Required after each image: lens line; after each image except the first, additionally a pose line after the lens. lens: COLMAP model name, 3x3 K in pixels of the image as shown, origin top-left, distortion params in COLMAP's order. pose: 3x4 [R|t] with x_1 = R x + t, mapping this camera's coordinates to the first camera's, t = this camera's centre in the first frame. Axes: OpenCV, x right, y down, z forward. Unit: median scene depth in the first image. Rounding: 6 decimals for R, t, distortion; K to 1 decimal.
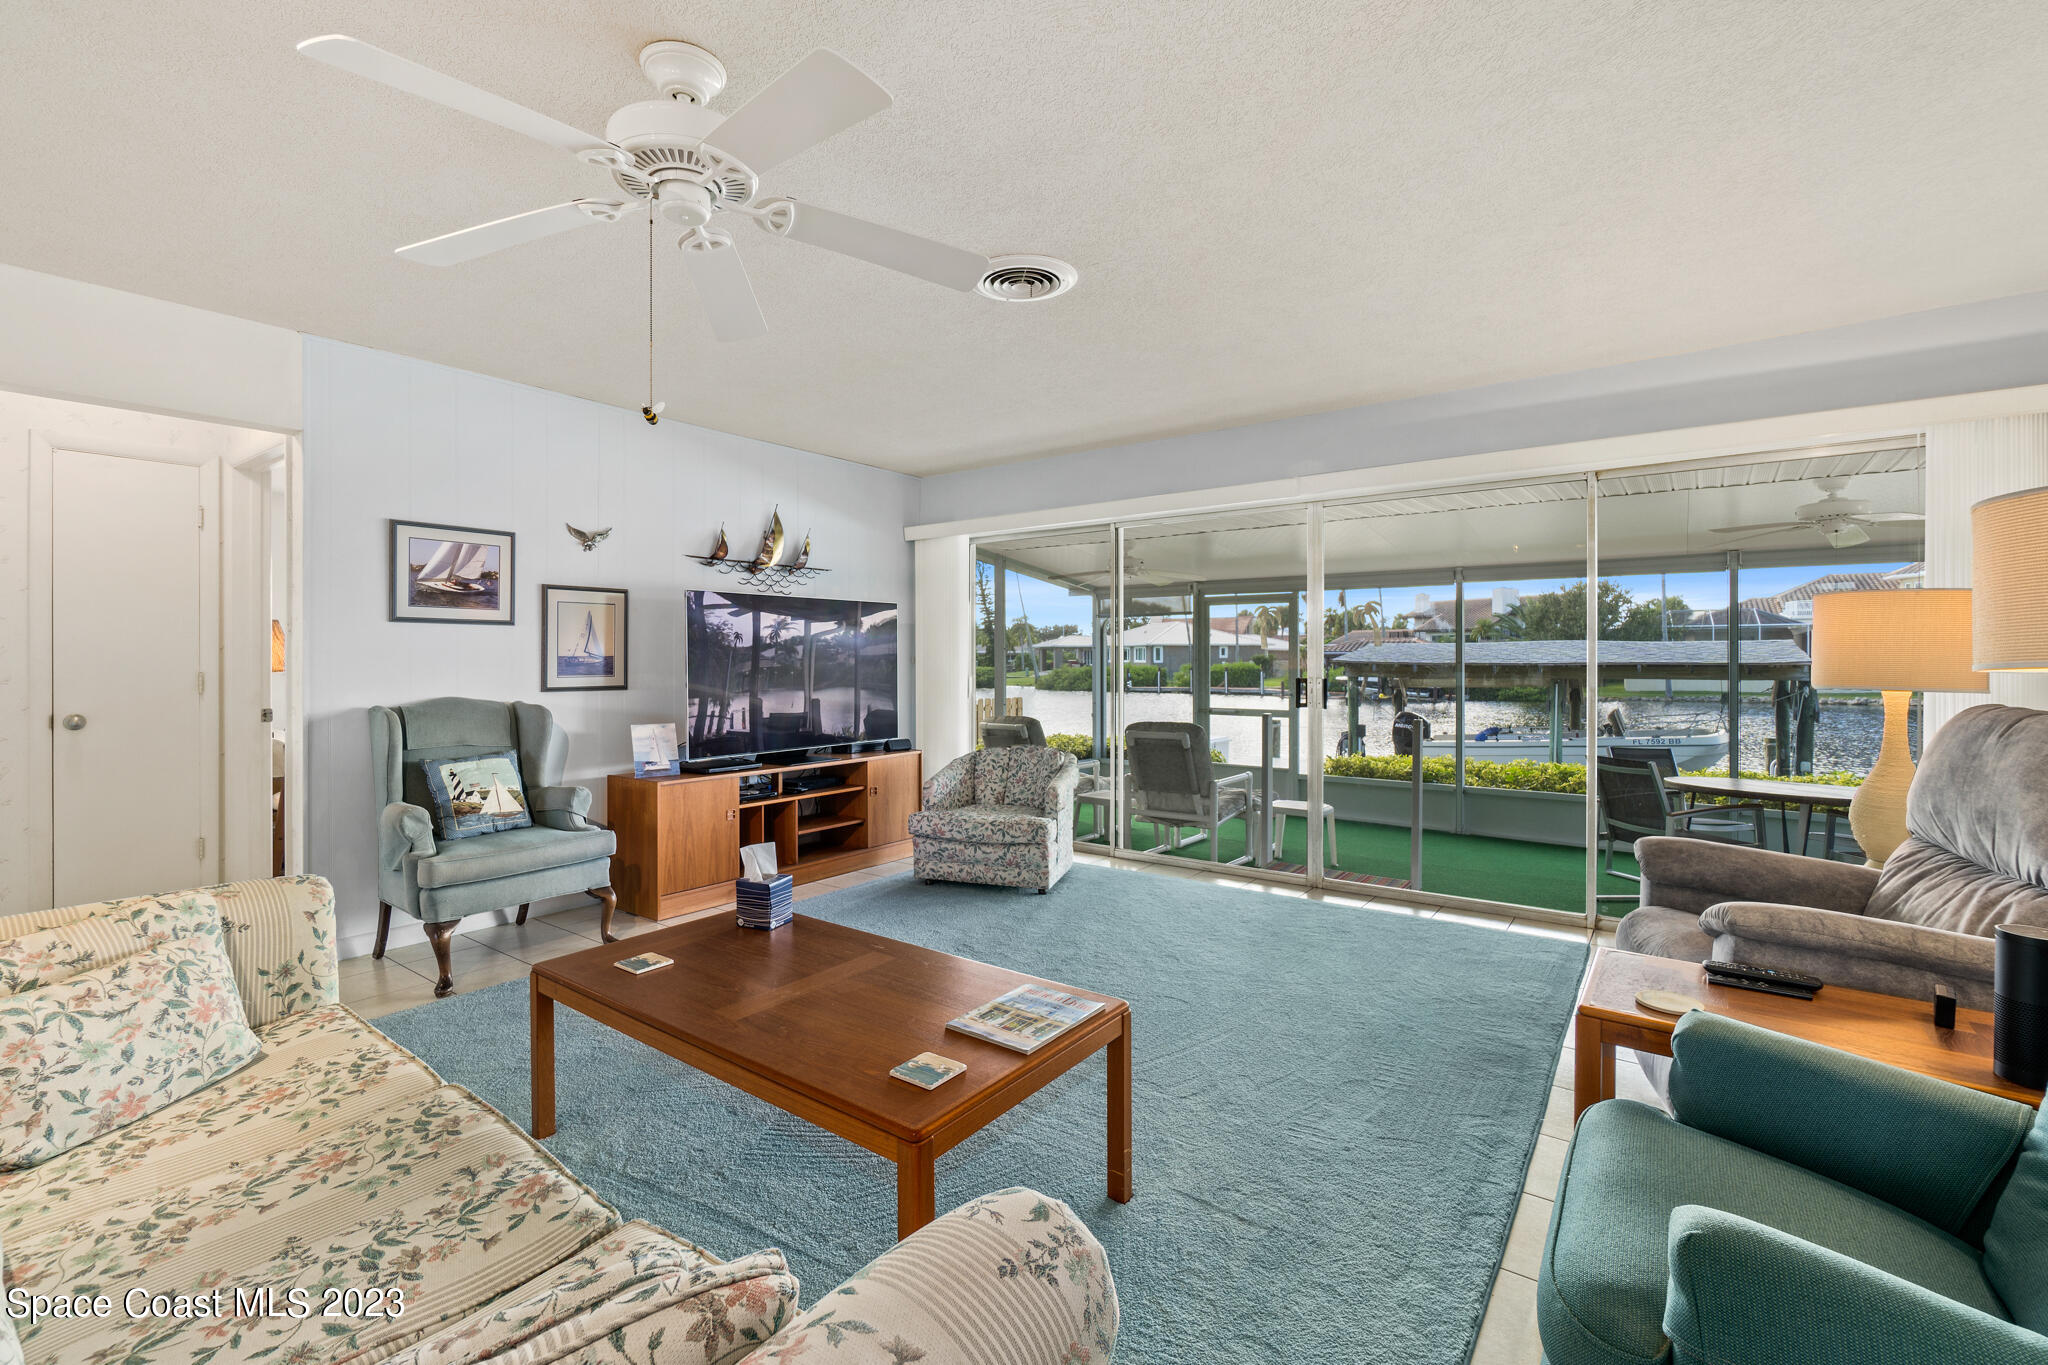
lens RADIAL K [[897.7, 0, 990.4], [0, 897.7, 659.6], [0, 0, 1]] dist [-0.010438, 0.003610]
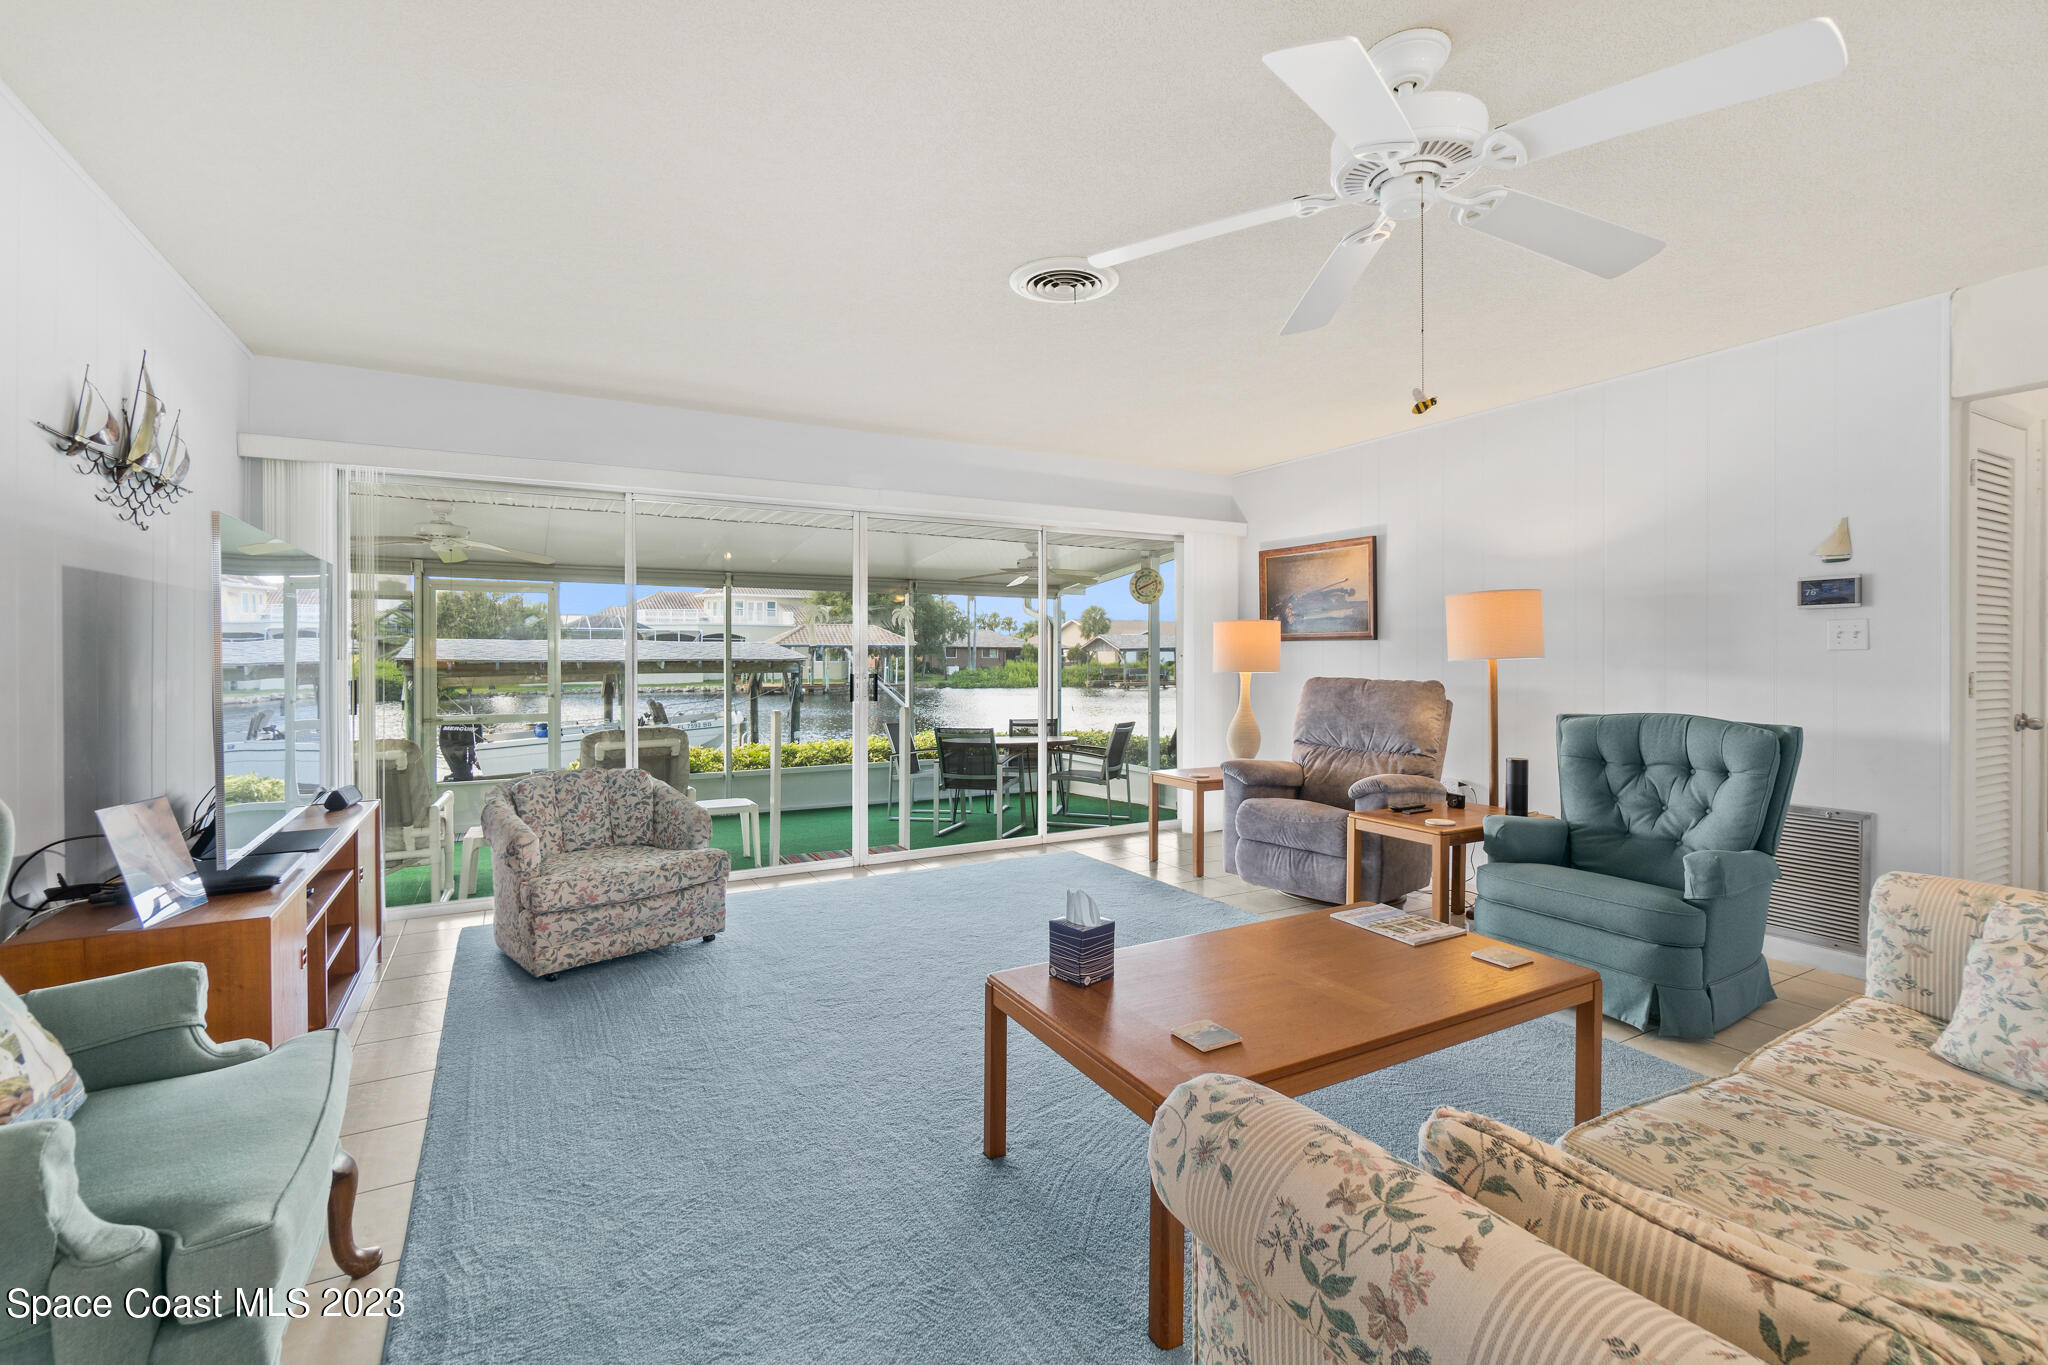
lens RADIAL K [[897.7, 0, 1003.3], [0, 897.7, 663.2], [0, 0, 1]] dist [-0.010438, 0.003610]
pose [[0.403854, -0.007875, 0.914790, -0.606676], [0.002491, 0.999969, 0.007508, -0.000353], [-0.914820, -0.000754, 0.403861, 0.429164]]
